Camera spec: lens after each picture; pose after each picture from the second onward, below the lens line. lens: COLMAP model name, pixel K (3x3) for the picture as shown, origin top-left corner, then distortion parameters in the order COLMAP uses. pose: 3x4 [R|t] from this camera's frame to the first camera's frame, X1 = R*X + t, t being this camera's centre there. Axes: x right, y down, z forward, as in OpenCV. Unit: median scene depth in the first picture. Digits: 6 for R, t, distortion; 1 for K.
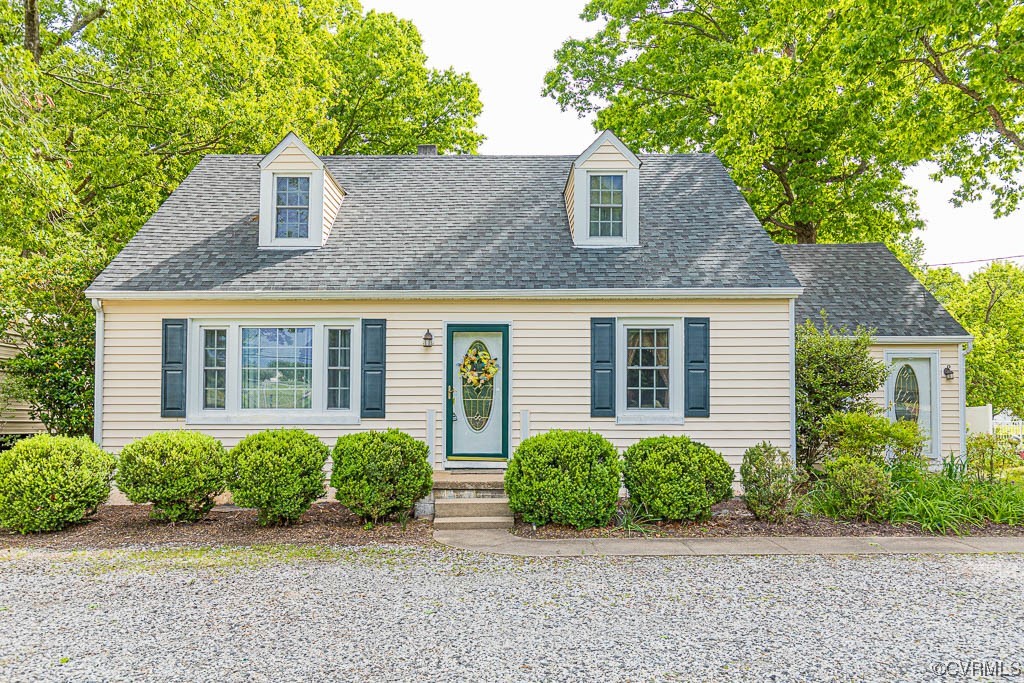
lens RADIAL K [[709.3, 0, 496.0], [0, 709.3, 364.8], [0, 0, 1]] dist [0.005775, 0.003956]
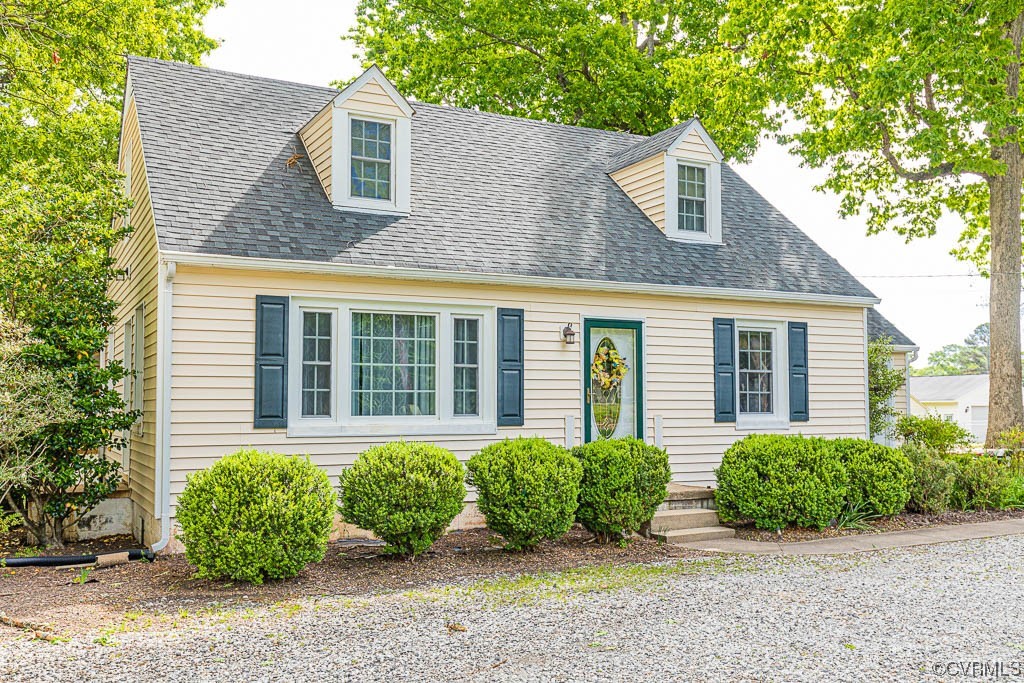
lens RADIAL K [[936.9, 0, 514.6], [0, 936.9, 347.4], [0, 0, 1]] dist [0.007282, 0.000000]
pose [[0.882820, 0.027126, 0.468928, -0.688915], [-0.021161, 0.999614, -0.017986, 0.001609], [-0.469235, 0.005955, 0.883053, 0.011878]]
